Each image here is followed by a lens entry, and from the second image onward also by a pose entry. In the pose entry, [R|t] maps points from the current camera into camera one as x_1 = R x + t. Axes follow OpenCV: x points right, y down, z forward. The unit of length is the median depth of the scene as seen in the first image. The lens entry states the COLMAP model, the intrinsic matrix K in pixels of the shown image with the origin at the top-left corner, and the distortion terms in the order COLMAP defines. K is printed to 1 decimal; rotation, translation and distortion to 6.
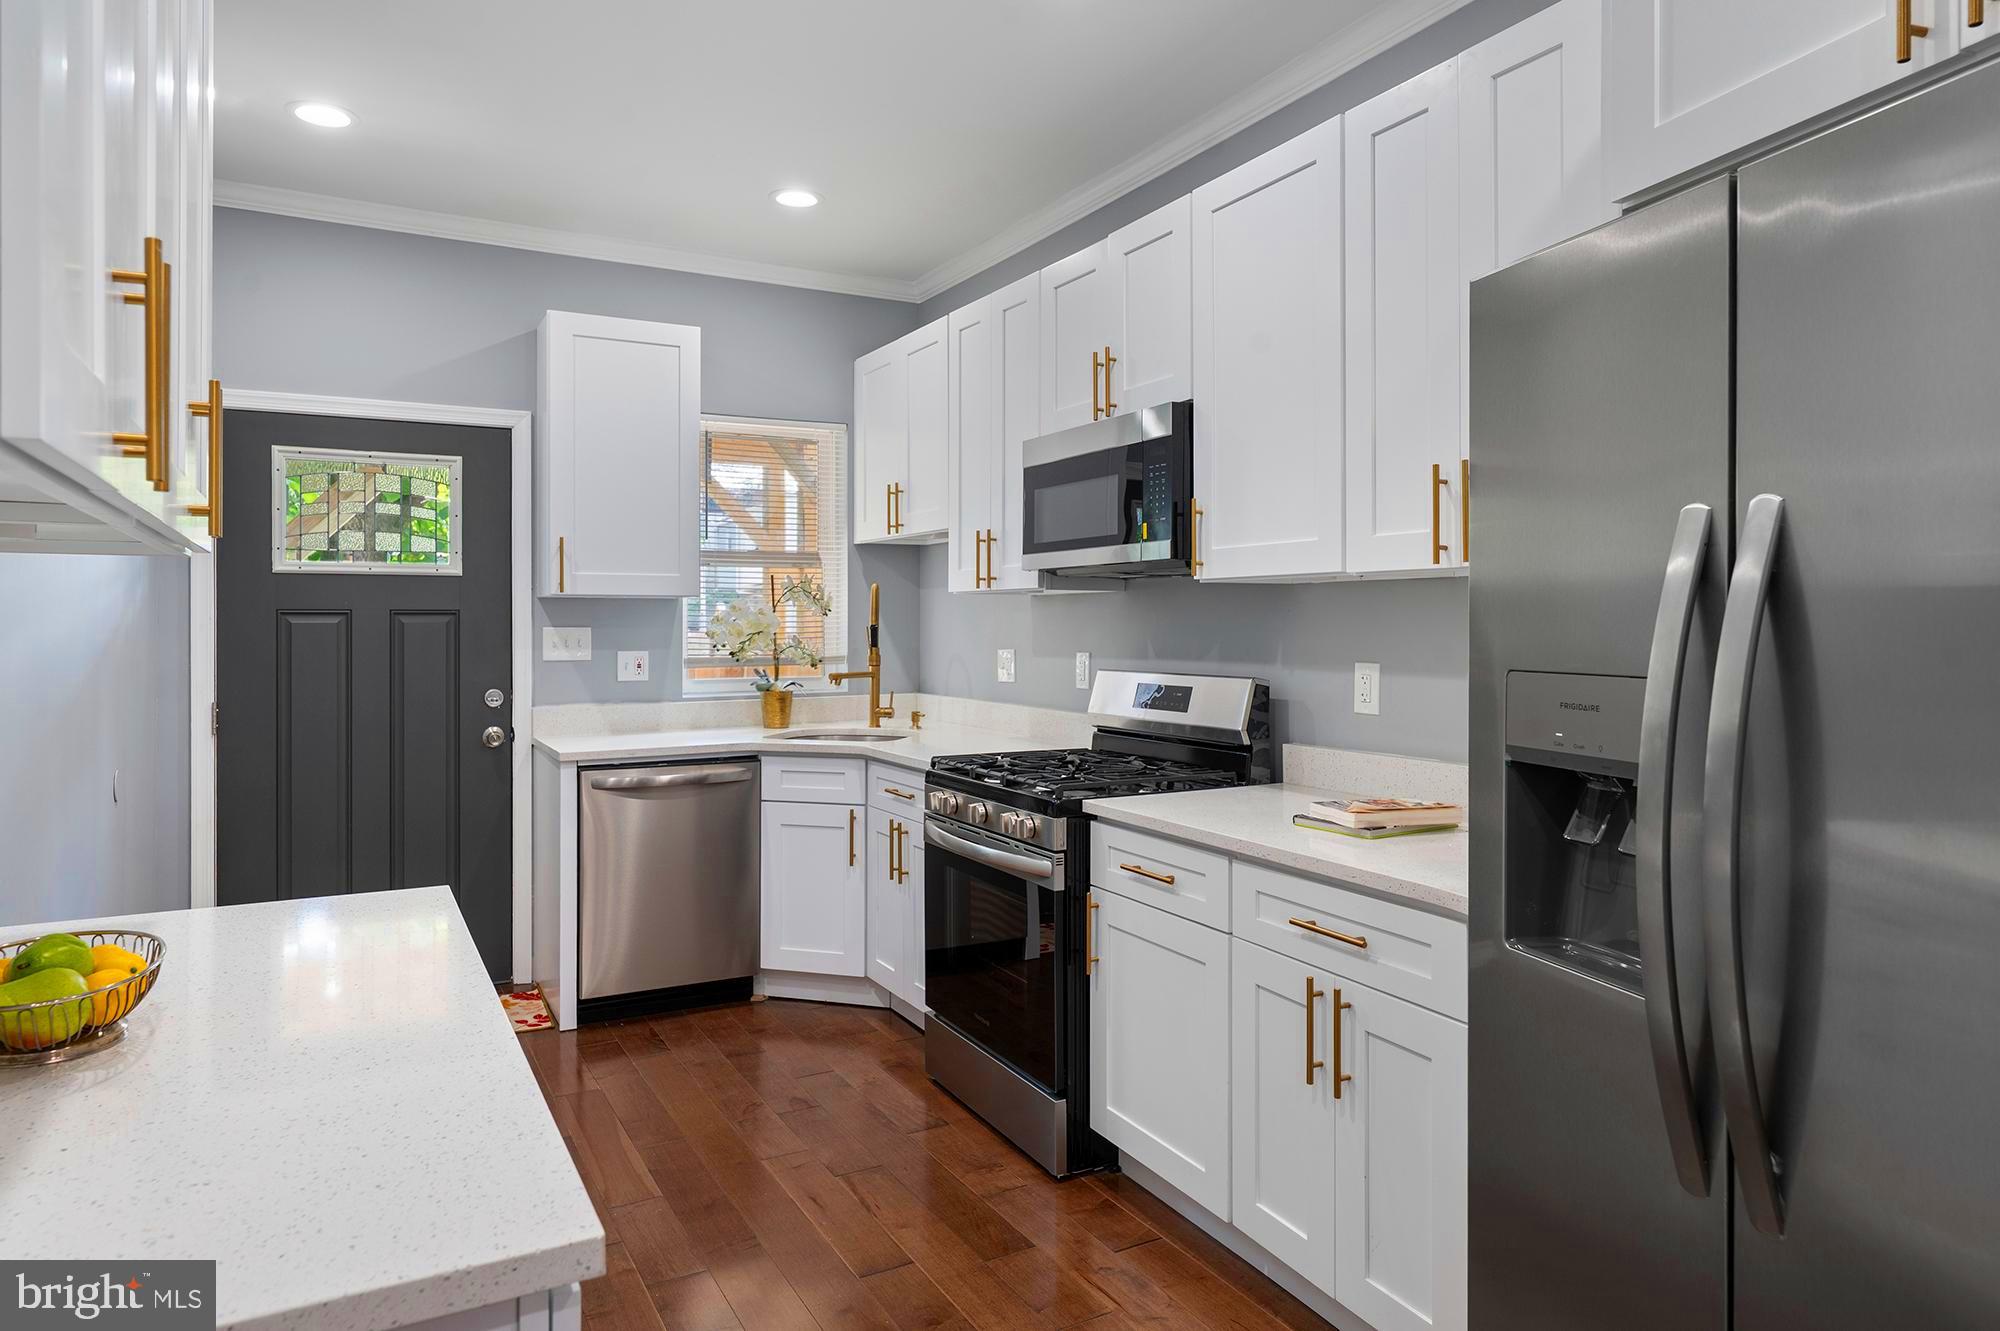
lens RADIAL K [[1195.1, 0, 1000.0], [0, 1195.1, 665.5], [0, 0, 1]] dist [-0.005093, -0.000300]
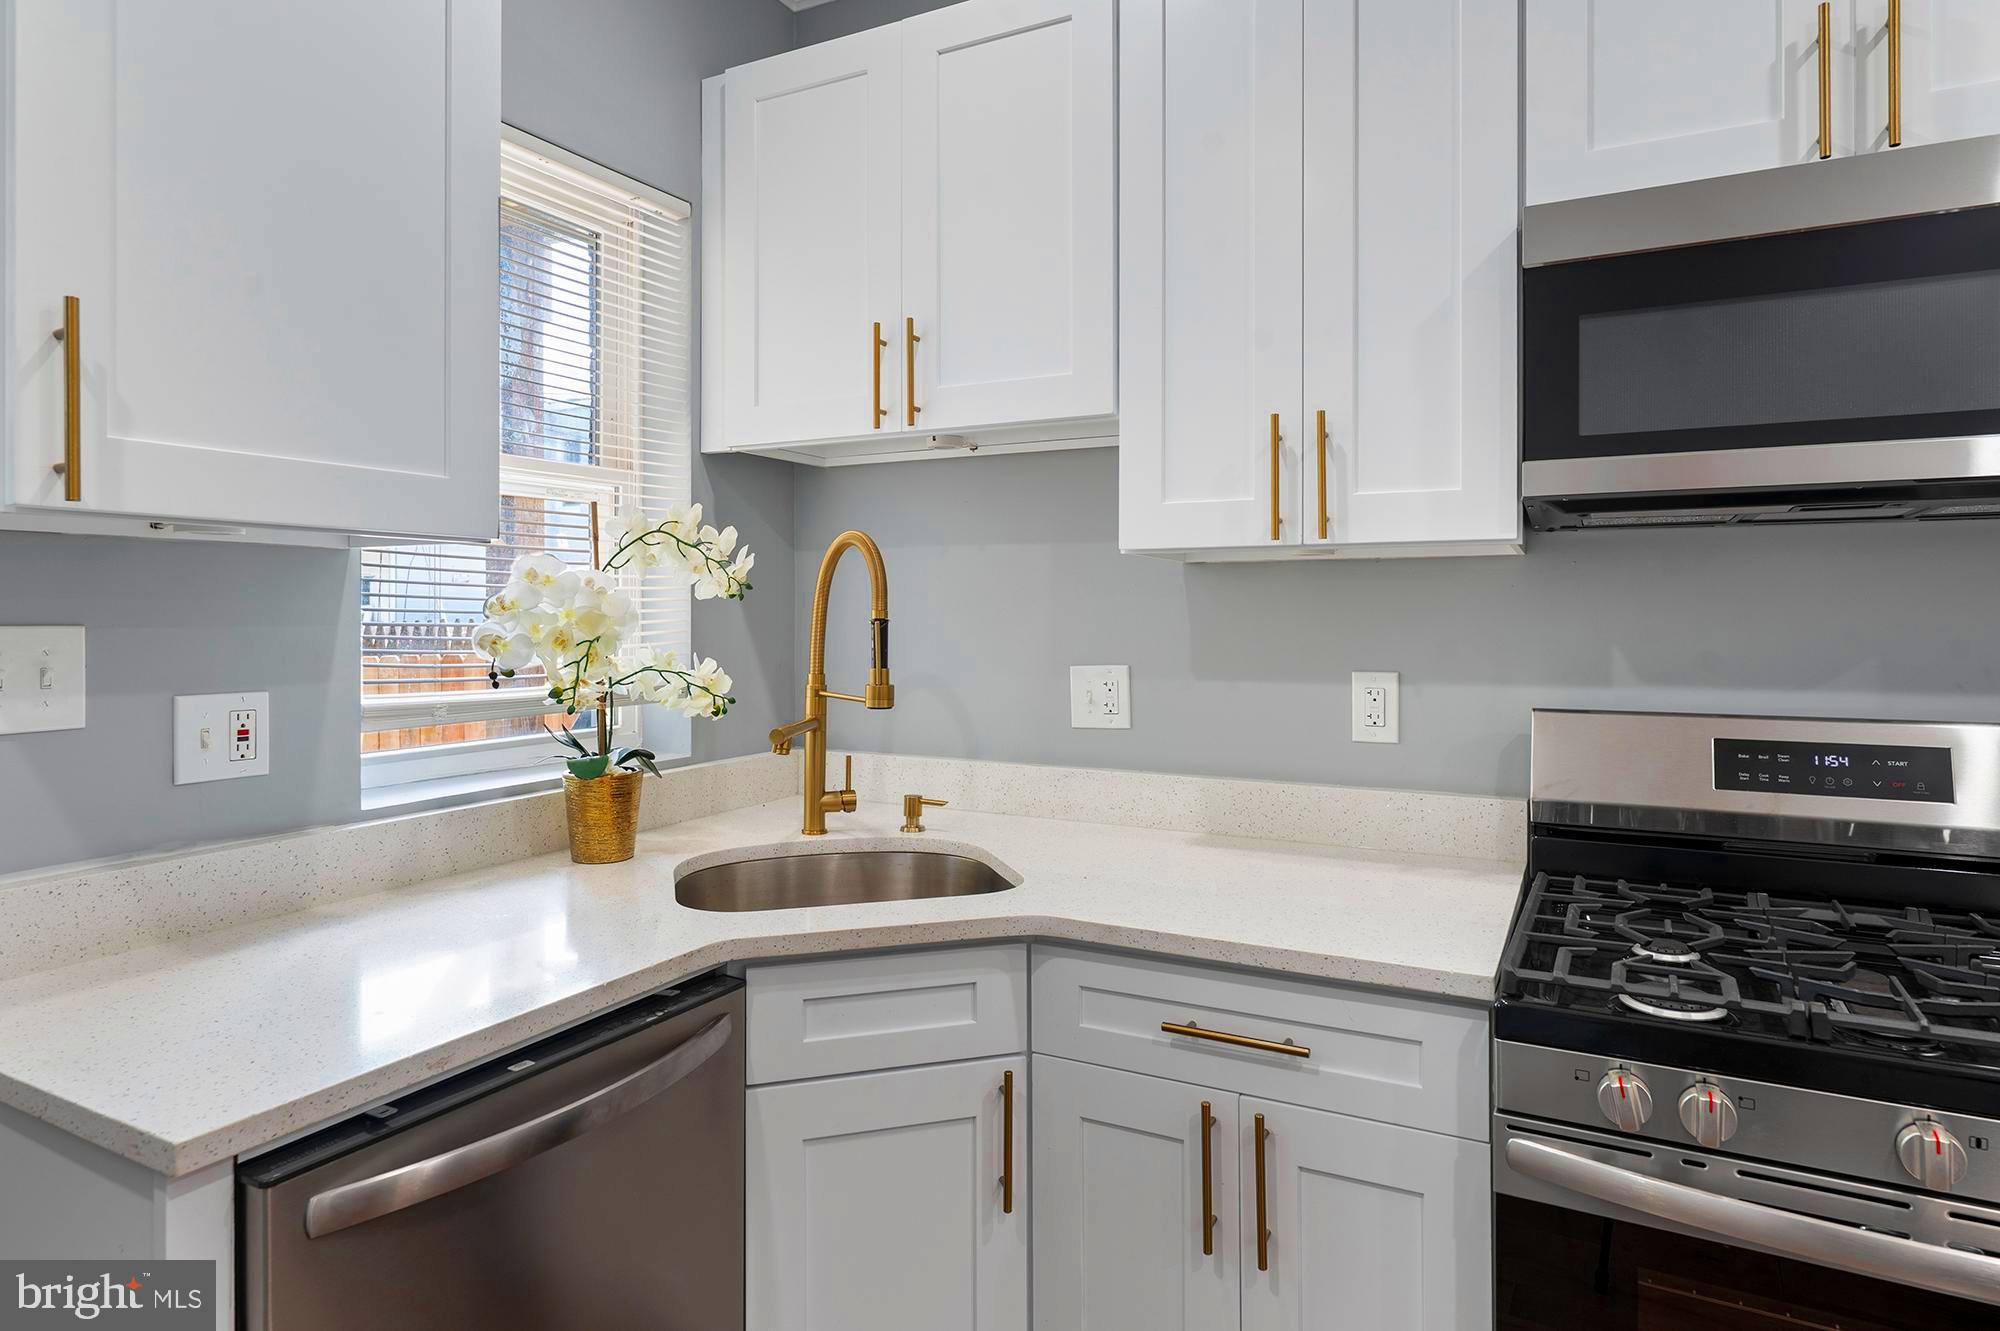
lens RADIAL K [[1158.3, 0, 998.1], [0, 1158.3, 605.2], [0, 0, 1]] dist [0.049265, -0.000060]
pose [[0.843503, 0.008157, 0.537062, -0.330861], [0.015767, 0.999078, -0.039938, -0.022200], [-0.536893, 0.042156, 0.842597, 0.643436]]
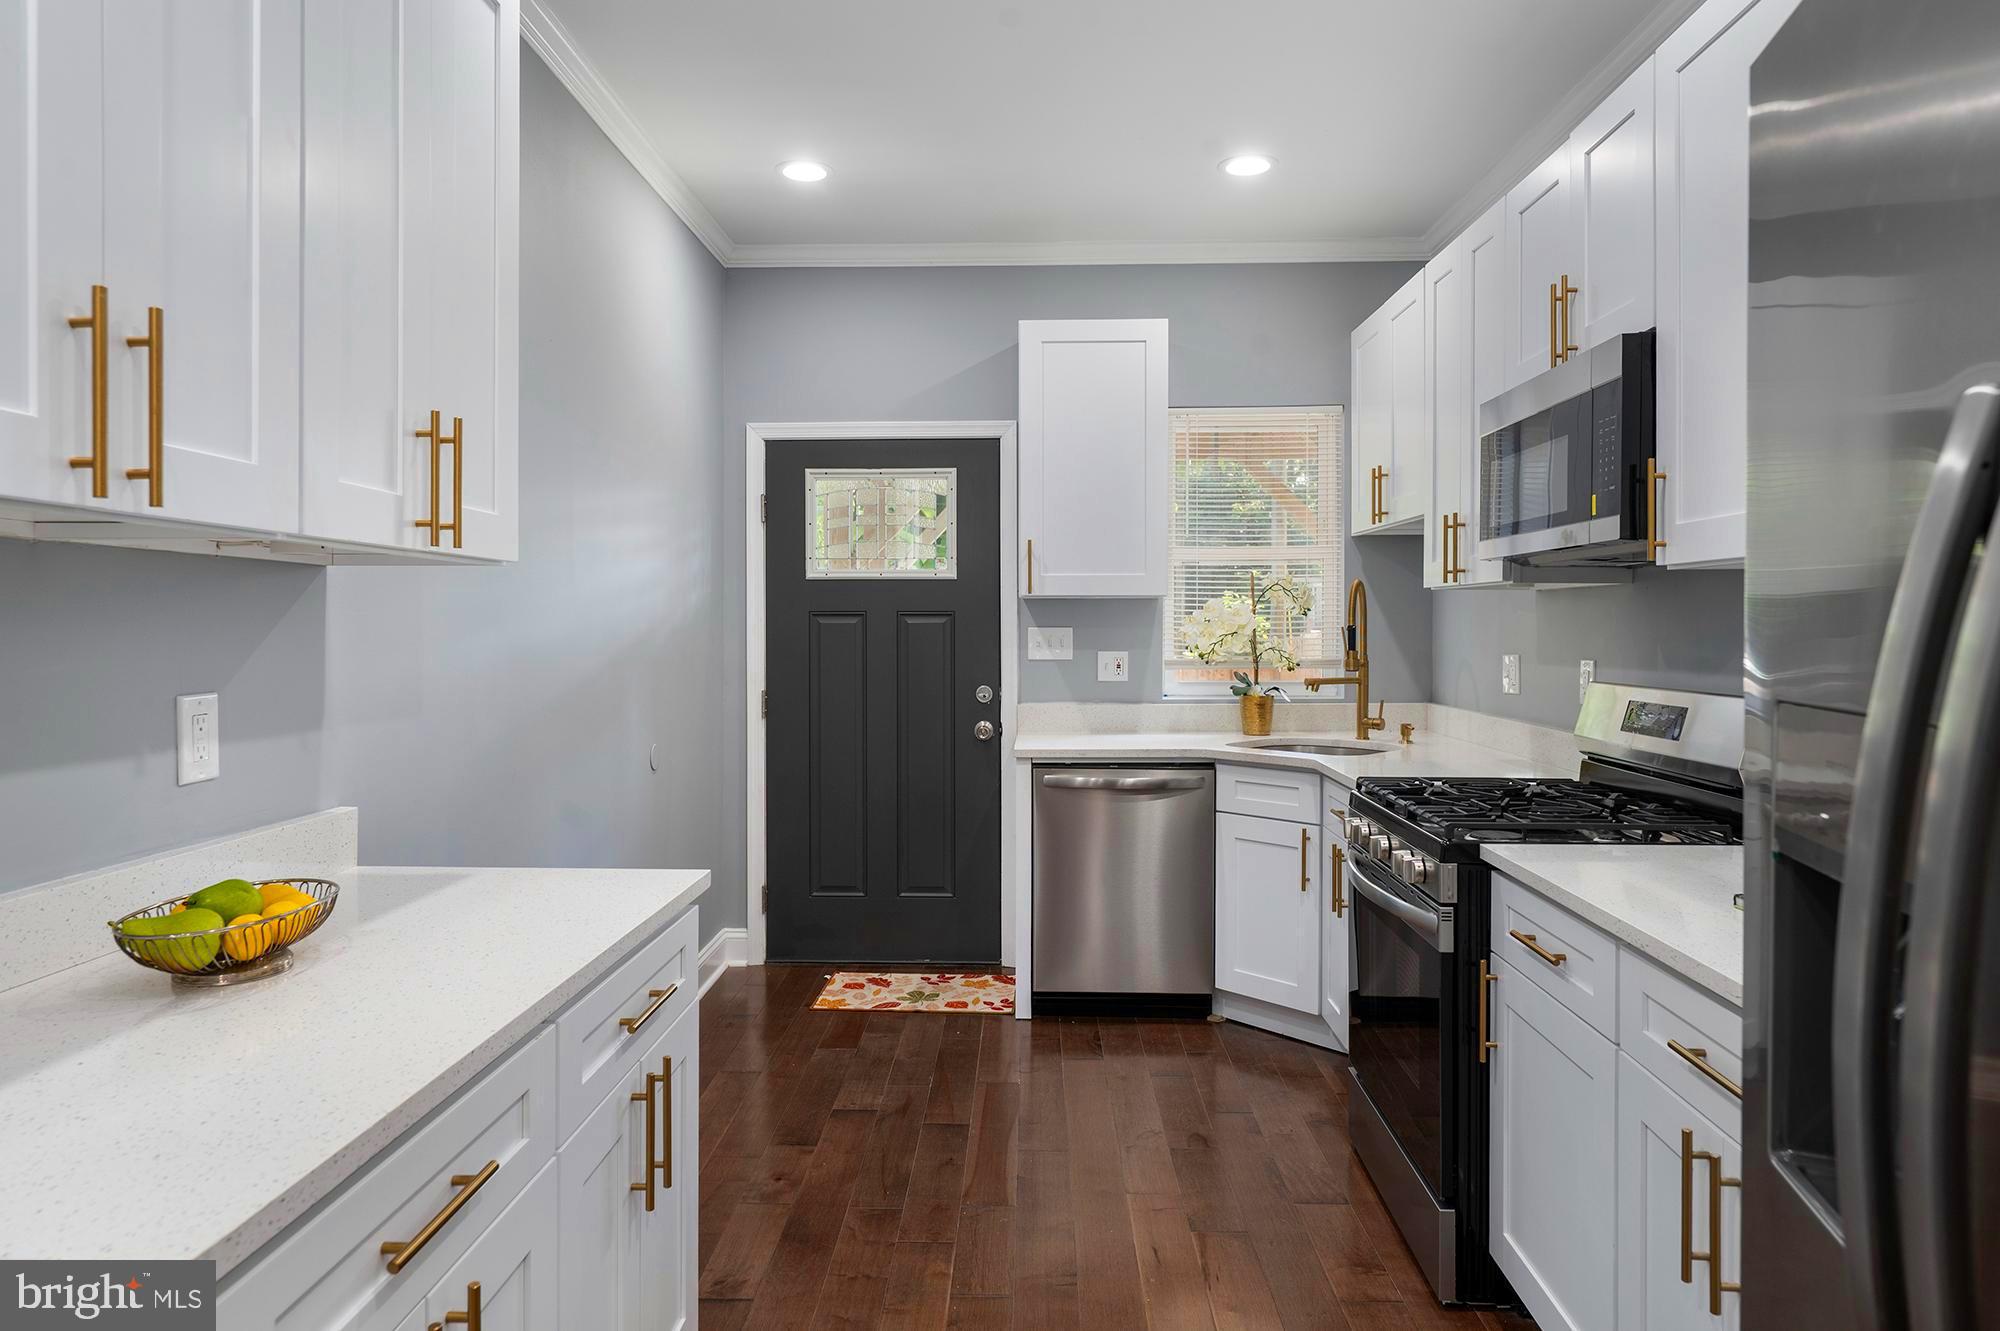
lens RADIAL K [[1195.1, 0, 1000.0], [0, 1195.1, 665.5], [0, 0, 1]] dist [-0.005093, -0.000300]
pose [[0.859058, 0.018459, -0.511545, 0.135902], [-0.018959, 0.999811, 0.004239, -0.002964], [0.511527, 0.006057, 0.859246, 0.098869]]
